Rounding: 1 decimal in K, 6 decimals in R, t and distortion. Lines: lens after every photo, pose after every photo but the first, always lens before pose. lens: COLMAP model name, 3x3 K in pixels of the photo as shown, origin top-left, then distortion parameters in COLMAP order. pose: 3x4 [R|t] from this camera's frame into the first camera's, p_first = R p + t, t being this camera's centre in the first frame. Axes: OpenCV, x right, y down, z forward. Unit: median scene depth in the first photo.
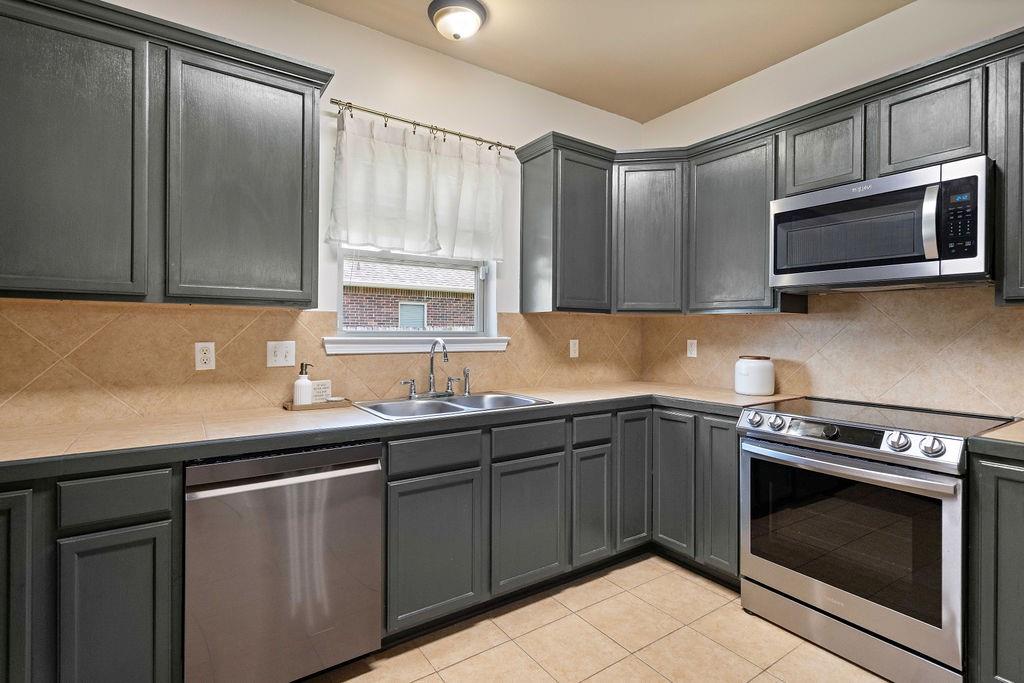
lens RADIAL K [[490.8, 0, 509.2], [0, 490.8, 329.5], [0, 0, 1]] dist [0.001502, 0.000833]
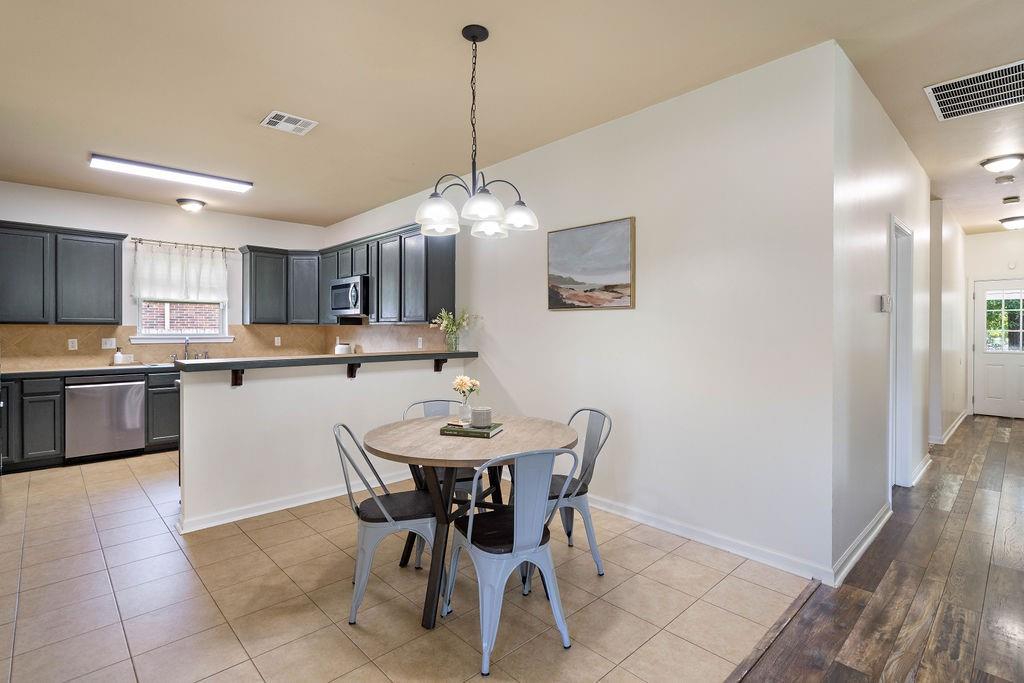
lens RADIAL K [[490.4, 0, 513.6], [0, 490.4, 330.8], [0, 0, 1]] dist [-0.002015, 0.000021]
pose [[0.985901, -0.006331, 0.167211, 1.167688], [0.005516, 0.999971, 0.005333, -0.016264], [-0.167240, -0.004335, 0.985907, -1.818393]]
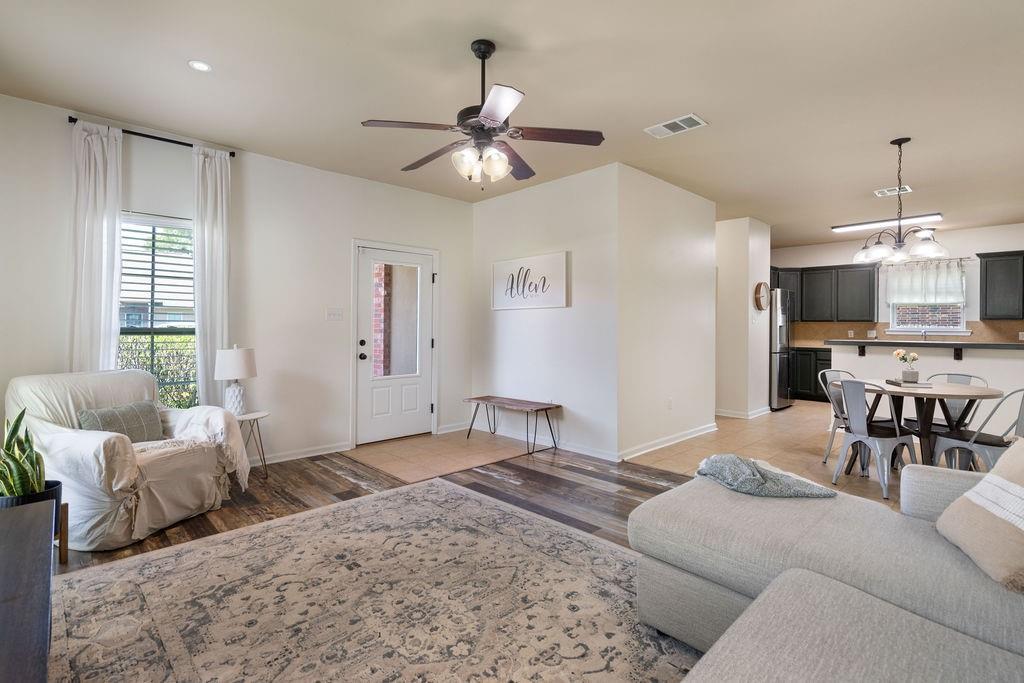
lens RADIAL K [[481.5, 0, 513.0], [0, 481.5, 322.7], [0, 0, 1]] dist [0.000322, 0.000674]
pose [[0.169490, -0.012680, -0.985450, 2.857669], [-0.003129, 0.999905, -0.013404, 0.023056], [0.985527, 0.005355, 0.169435, -2.456351]]
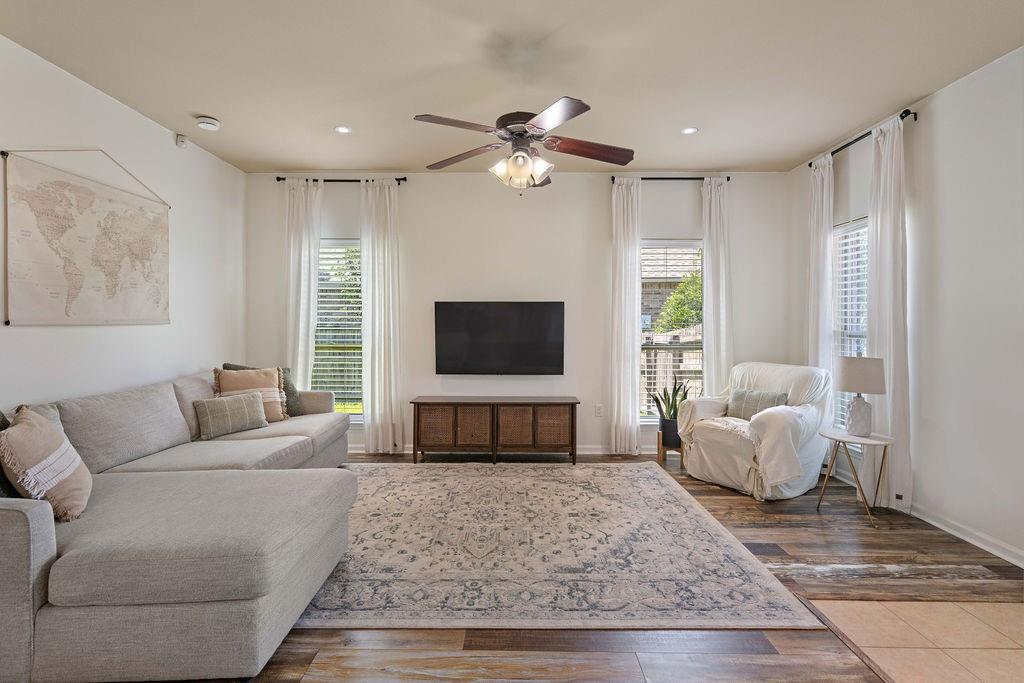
lens RADIAL K [[481.5, 0, 513.0], [0, 481.5, 322.7], [0, 0, 1]] dist [0.000322, 0.000674]
pose [[-0.826783, -0.006683, 0.562481, 0.915203], [-0.006940, 0.999975, 0.001680, -0.006239], [-0.562478, -0.002515, -0.826808, -1.261879]]
